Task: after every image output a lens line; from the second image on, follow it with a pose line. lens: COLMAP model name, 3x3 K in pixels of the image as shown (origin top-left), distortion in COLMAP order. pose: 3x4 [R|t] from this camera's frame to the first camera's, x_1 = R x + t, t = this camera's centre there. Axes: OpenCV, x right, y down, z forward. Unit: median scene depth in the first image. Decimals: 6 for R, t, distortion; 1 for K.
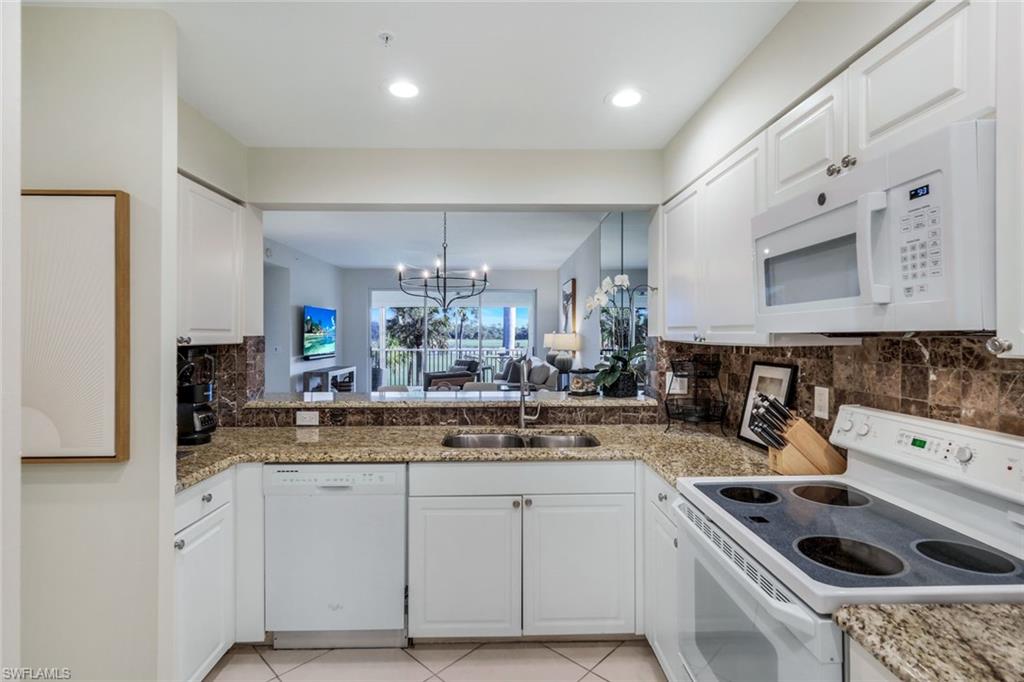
lens RADIAL K [[486.1, 0, 515.6], [0, 486.1, 332.3], [0, 0, 1]] dist [0.006195, 0.000610]
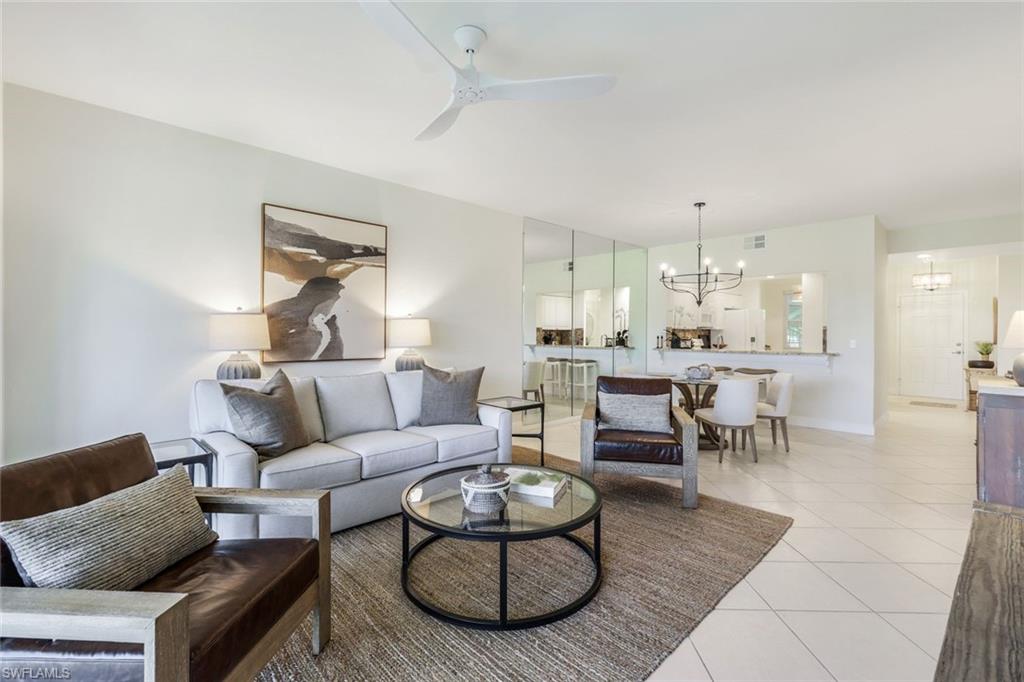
lens RADIAL K [[447.8, 0, 510.1], [0, 447.8, 337.6], [0, 0, 1]] dist [0.007593, -0.001000]
pose [[-0.663844, -0.011098, 0.747788, -1.227129], [-0.005886, 0.999936, 0.009614, 0.059618], [-0.747848, 0.001981, -0.663867, 3.900941]]
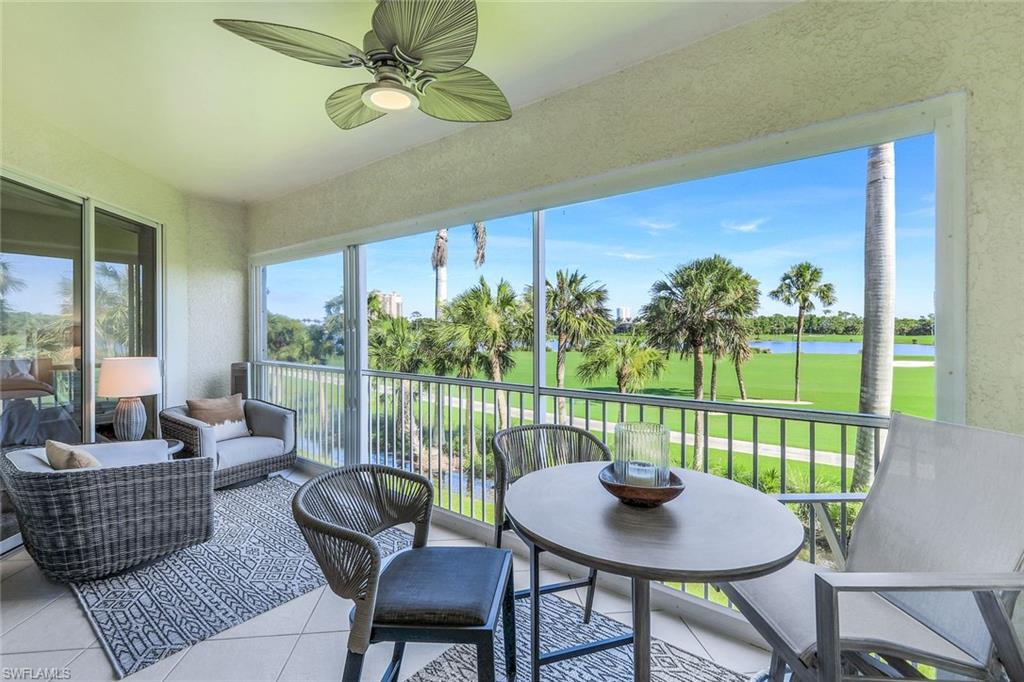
lens RADIAL K [[463.1, 0, 504.4], [0, 463.1, 332.5], [0, 0, 1]] dist [-0.005607, 0.000088]
pose [[0.749398, 0.002519, -0.662115, 0.106813], [0.004985, 0.999943, 0.009446, 0.029223], [0.662101, -0.010379, 0.749343, 4.102860]]
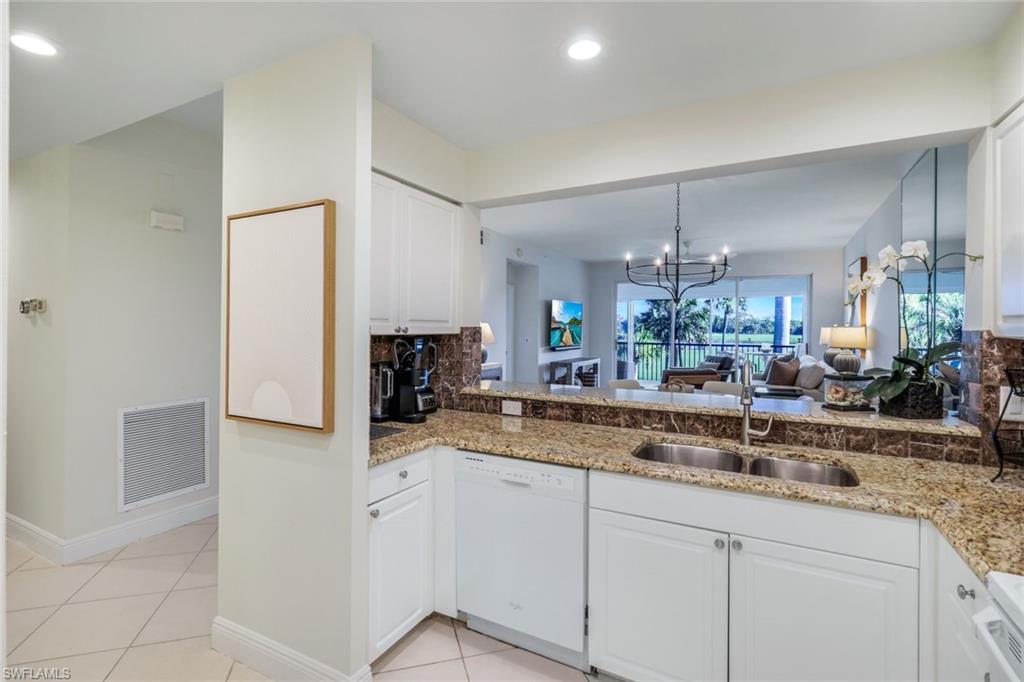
lens RADIAL K [[486.1, 0, 511.4], [0, 486.1, 326.9], [0, 0, 1]] dist [0.006195, 0.000610]
pose [[0.862456, 0.004667, -0.506110, 0.087217], [-0.003335, 0.999988, 0.003539, 0.003850], [0.506120, -0.001364, 0.862462, 0.128862]]
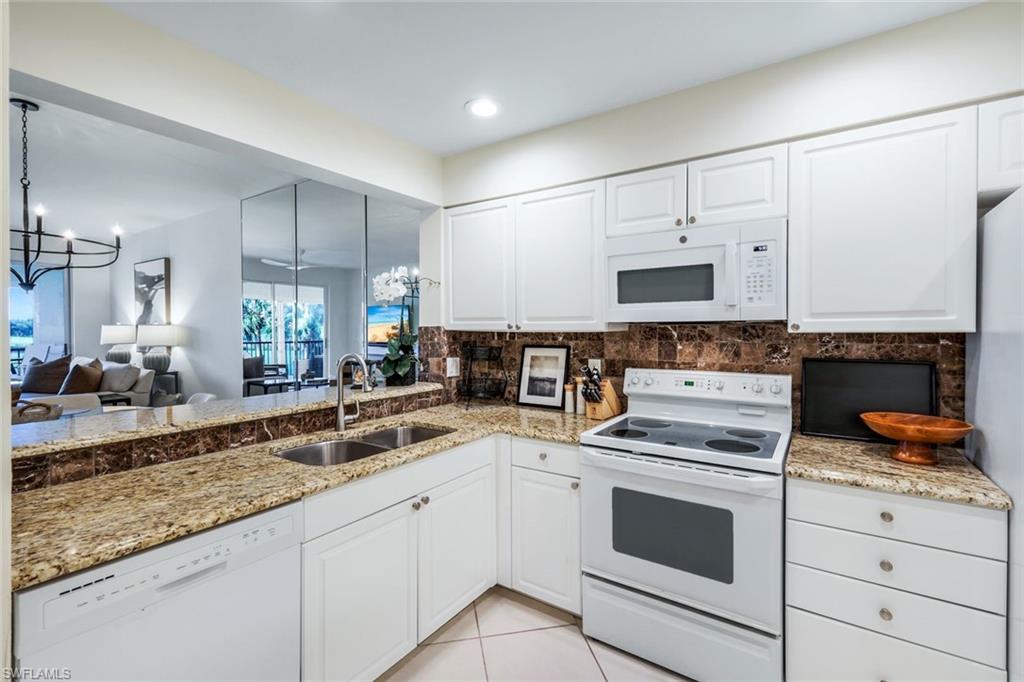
lens RADIAL K [[447.8, 0, 515.3], [0, 447.8, 334.3], [0, 0, 1]] dist [0.007593, -0.001000]
pose [[0.587209, -0.010370, 0.809369, -0.464117], [-0.003645, 0.999874, 0.015456, 0.011622], [-0.809427, -0.012026, 0.587097, 0.287546]]
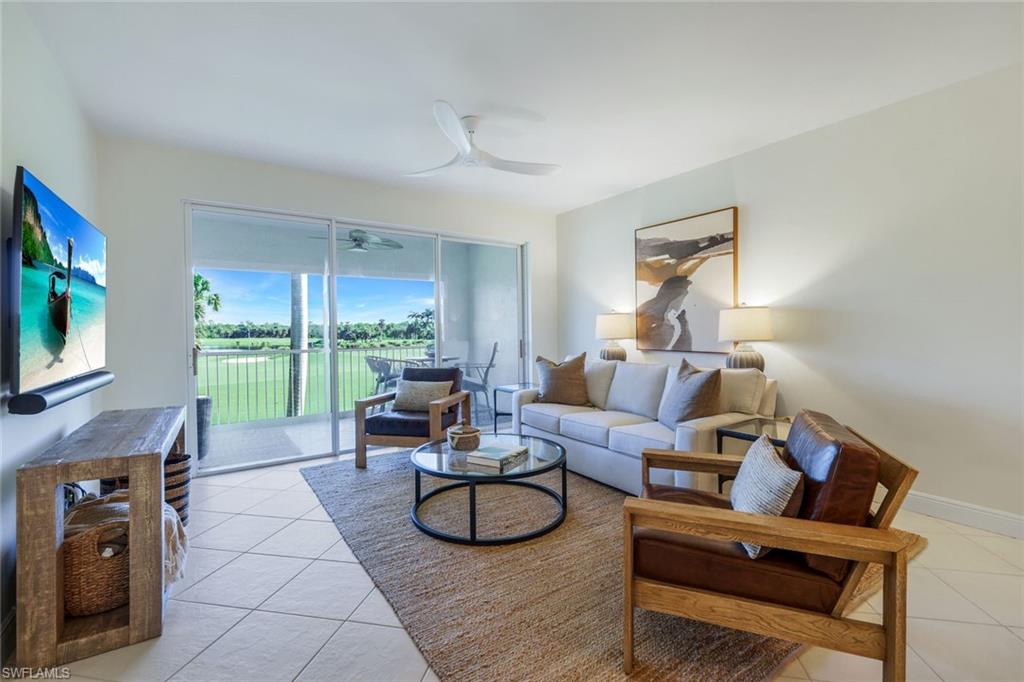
lens RADIAL K [[447.8, 0, 511.1], [0, 447.8, 335.2], [0, 0, 1]] dist [0.007593, -0.001000]
pose [[0.845875, -0.017117, 0.533107, -1.105612], [0.009720, 0.999814, 0.016680, 0.060960], [-0.533293, -0.008927, 0.845884, 2.234045]]
